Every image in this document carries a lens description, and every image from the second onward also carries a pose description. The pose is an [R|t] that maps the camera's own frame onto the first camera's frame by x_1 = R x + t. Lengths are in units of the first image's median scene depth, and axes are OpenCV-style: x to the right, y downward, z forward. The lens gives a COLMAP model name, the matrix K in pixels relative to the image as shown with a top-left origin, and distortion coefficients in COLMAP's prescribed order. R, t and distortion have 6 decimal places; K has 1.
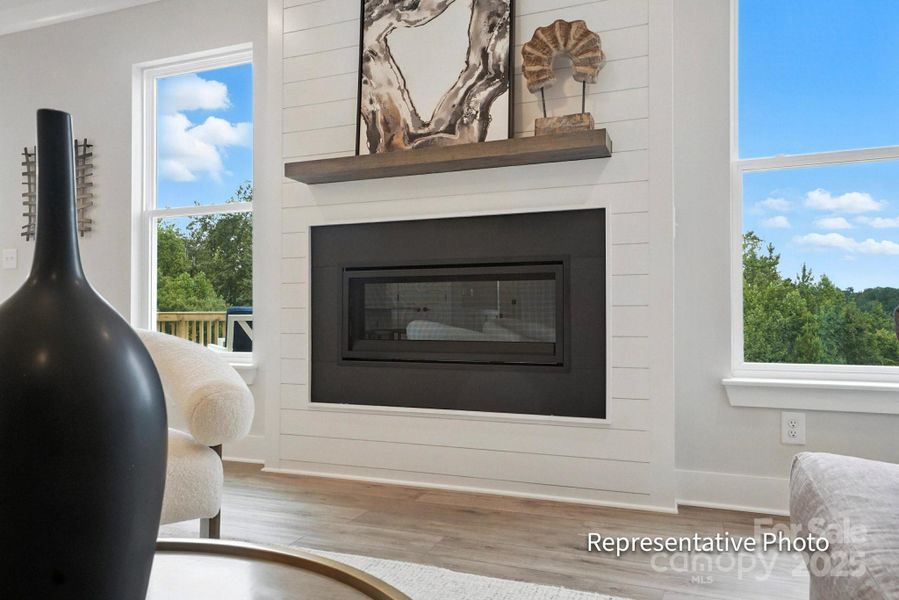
lens RADIAL K [[623.3, 0, 454.3], [0, 623.3, 303.2], [0, 0, 1]] dist [0.013983, 0.007967]
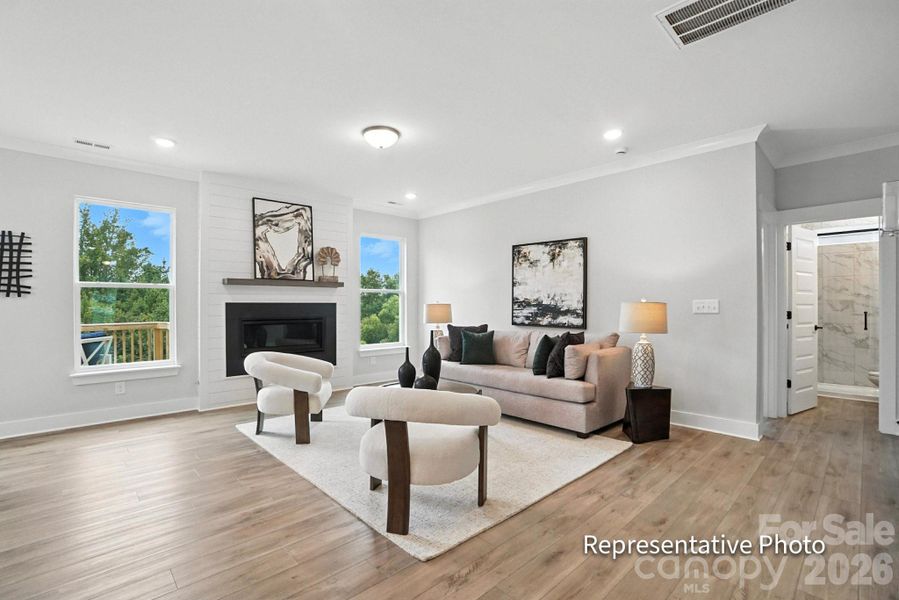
lens RADIAL K [[410.0, 0, 443.3], [0, 410.0, 301.5], [0, 0, 1]] dist [-0.031062, 0.004669]
pose [[0.438535, 0.007569, 0.898682, -1.342027], [-0.018542, 0.999828, 0.000627, -0.153619], [-0.898523, -0.016939, 0.438600, -0.446046]]
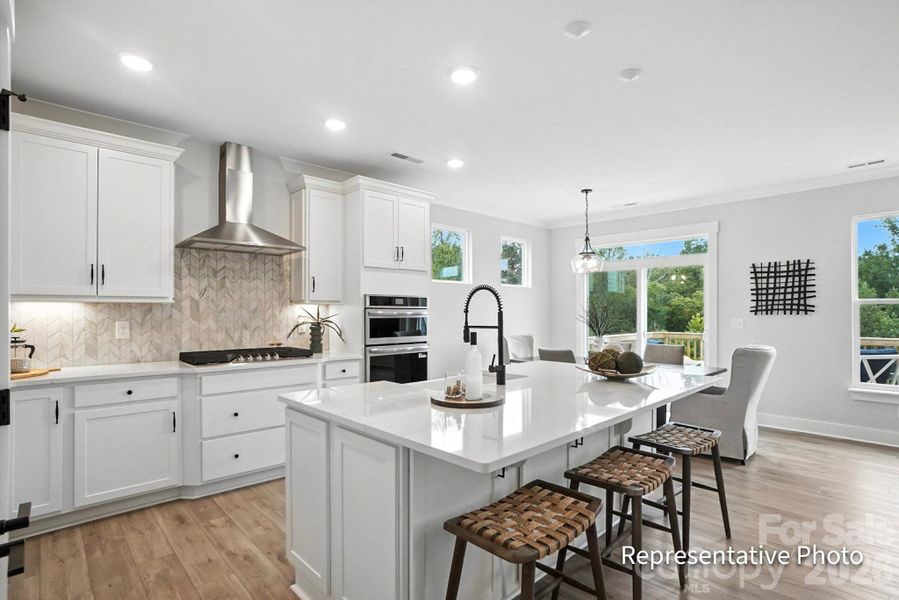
lens RADIAL K [[439.3, 0, 451.2], [0, 439.3, 311.6], [0, 0, 1]] dist [-0.037469, 0.003376]
pose [[0.901451, 0.001568, -0.432879, -1.297809], [0.007589, 0.999783, 0.019425, -0.195171], [0.432815, -0.020796, 0.901243, -0.698139]]
